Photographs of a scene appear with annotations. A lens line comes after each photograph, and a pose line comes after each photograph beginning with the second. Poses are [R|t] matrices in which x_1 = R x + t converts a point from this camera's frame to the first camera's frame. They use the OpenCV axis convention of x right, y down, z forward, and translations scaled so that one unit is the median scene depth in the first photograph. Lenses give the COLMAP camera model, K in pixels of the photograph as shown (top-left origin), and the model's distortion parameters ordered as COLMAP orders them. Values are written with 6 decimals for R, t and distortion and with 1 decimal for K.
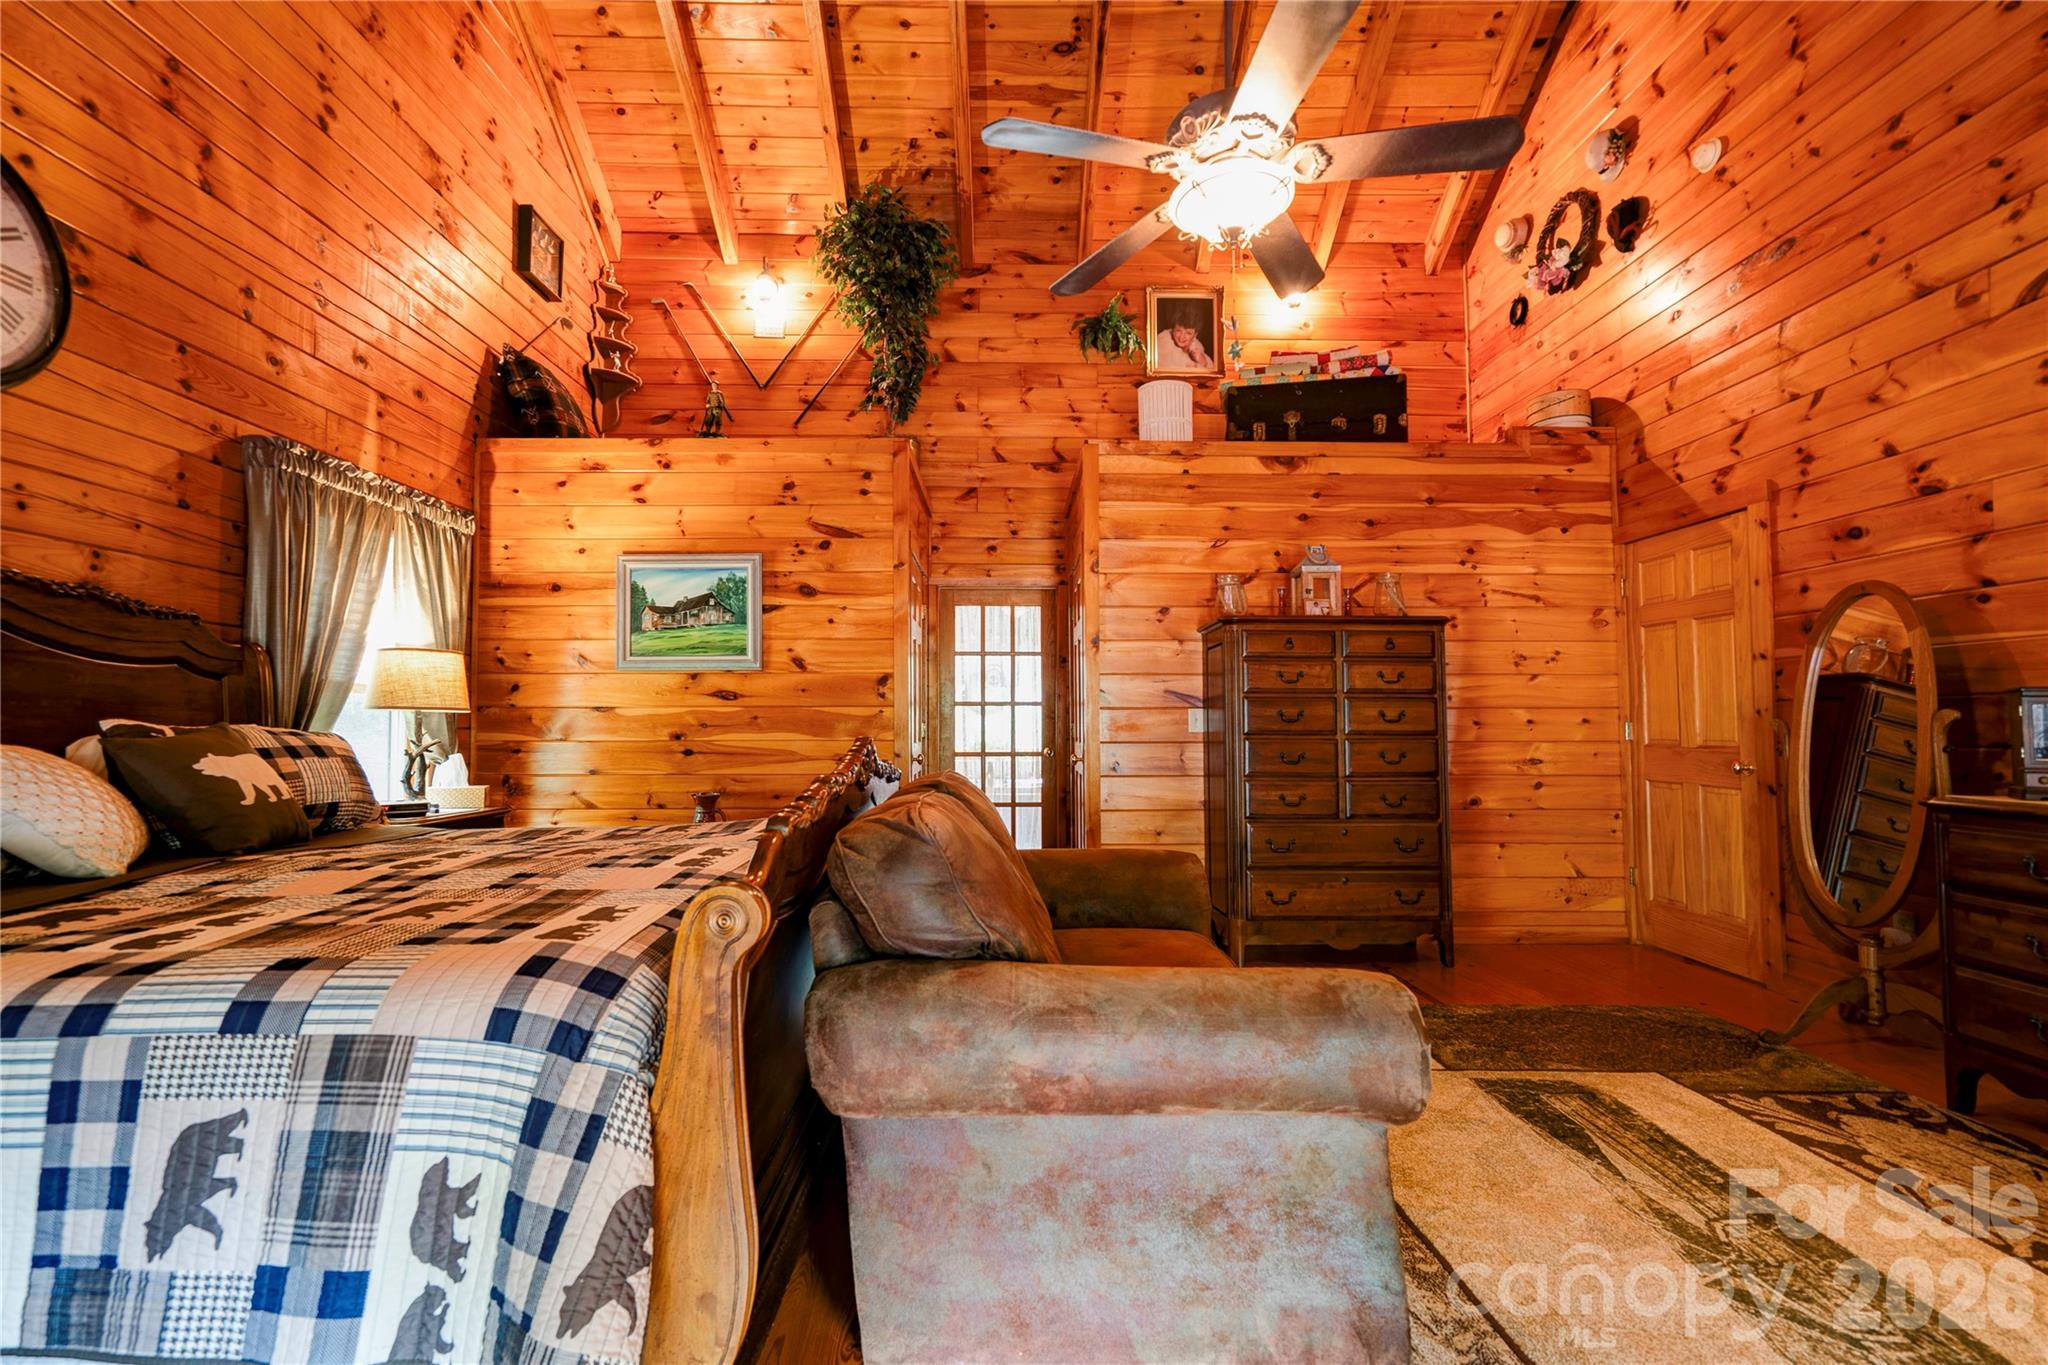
lens RADIAL K [[927.4, 0, 1013.0], [0, 927.4, 675.3], [0, 0, 1]] dist [-0.014006, 0.021633]
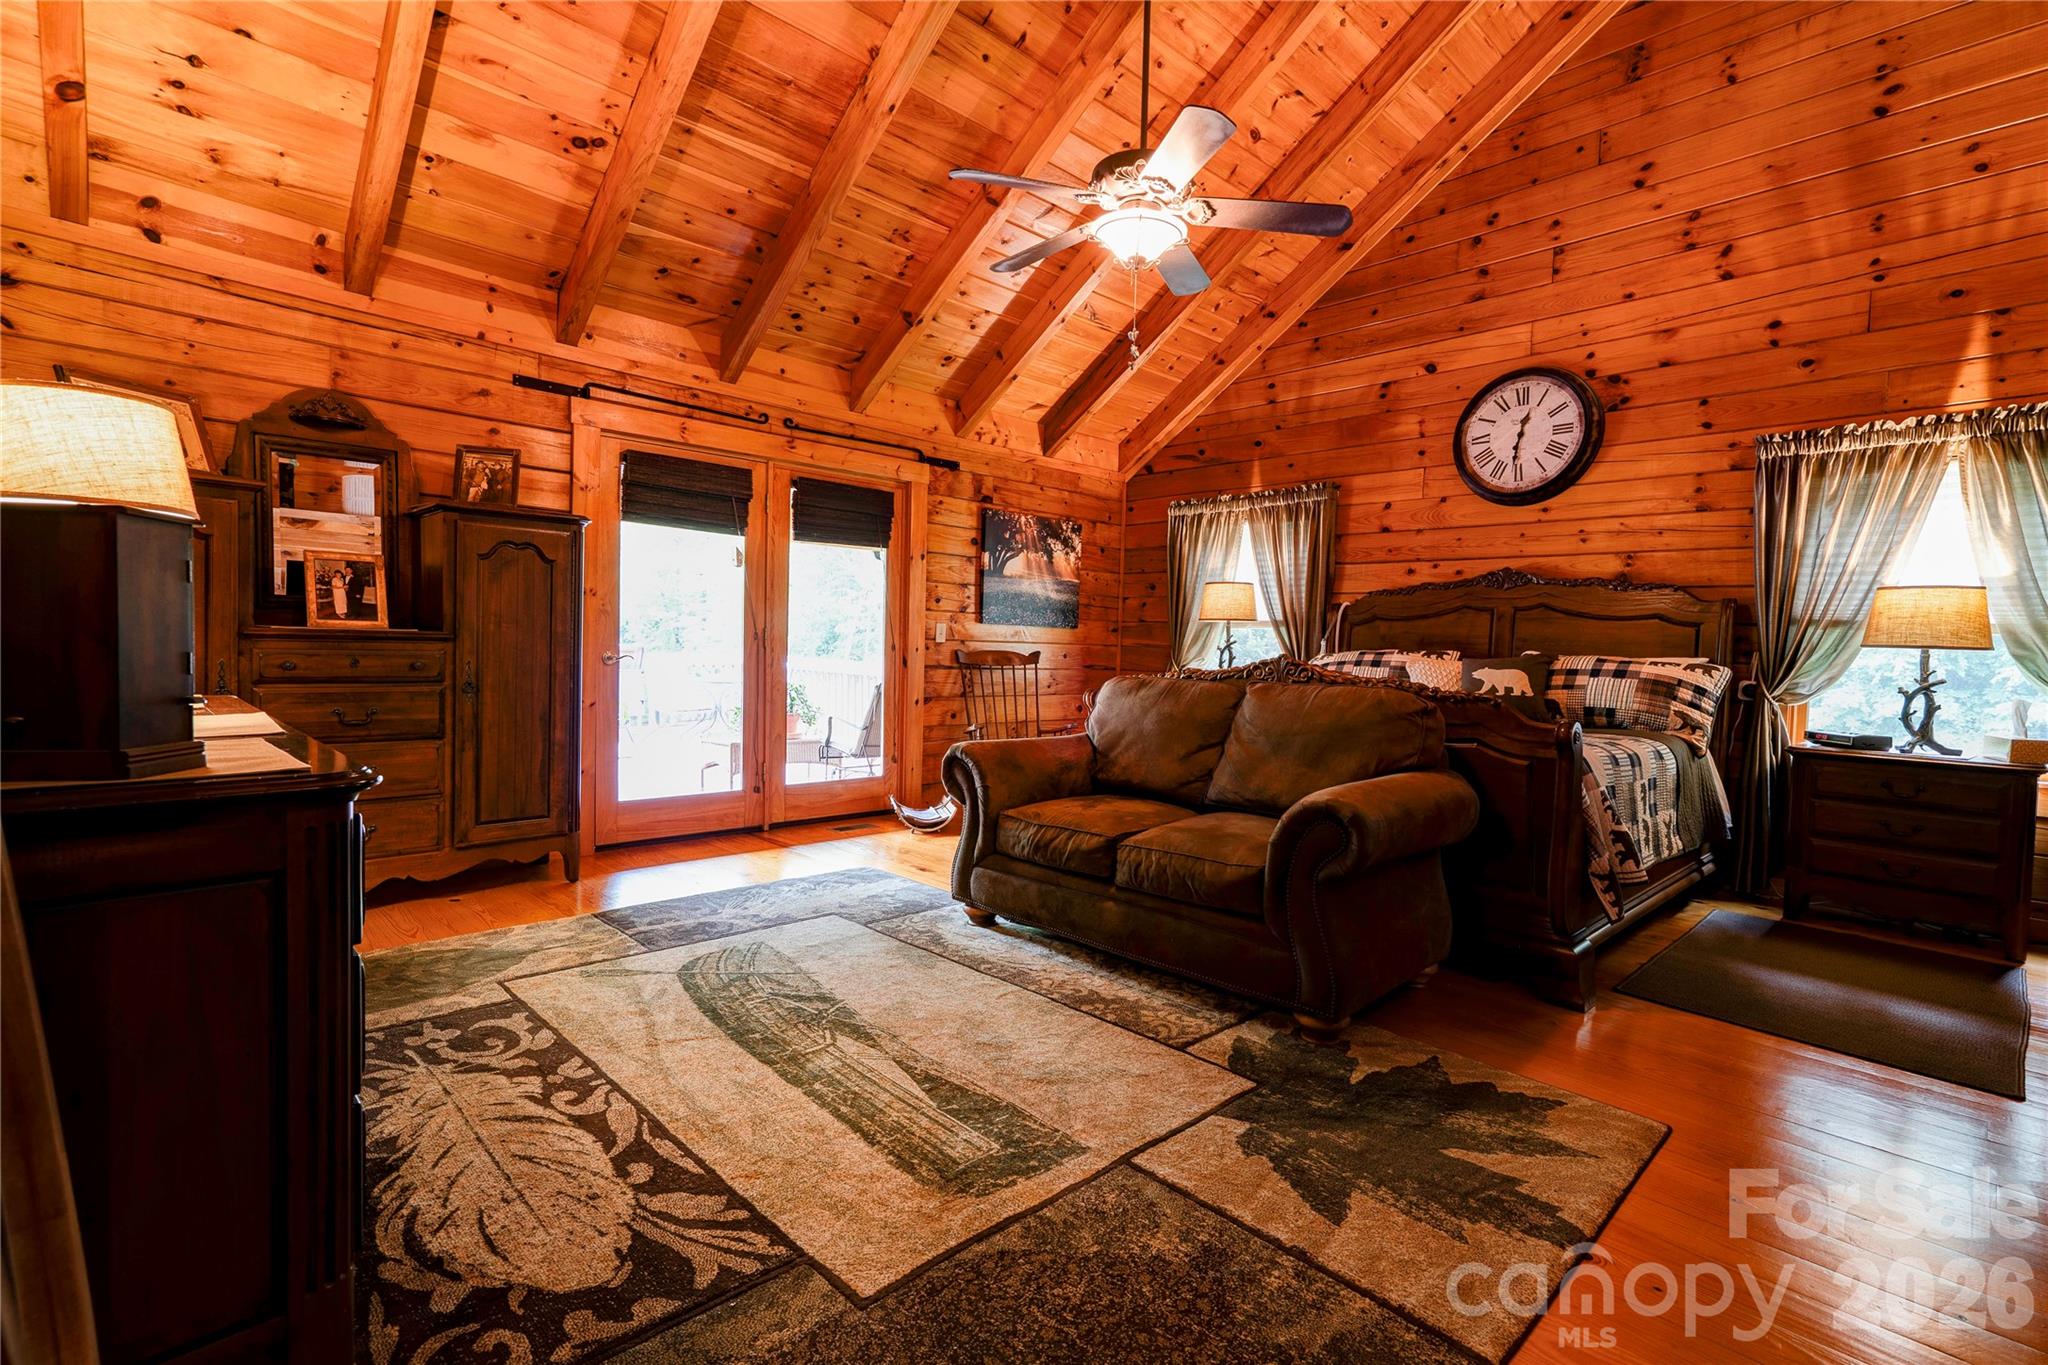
lens RADIAL K [[927.4, 0, 1013.0], [0, 927.4, 675.3], [0, 0, 1]] dist [-0.014006, 0.021633]
pose [[-0.729100, 0.002268, -0.684404, 1.078213], [0.009640, 0.999929, -0.006955, 0.095037], [0.684340, -0.011669, -0.729070, 1.572783]]
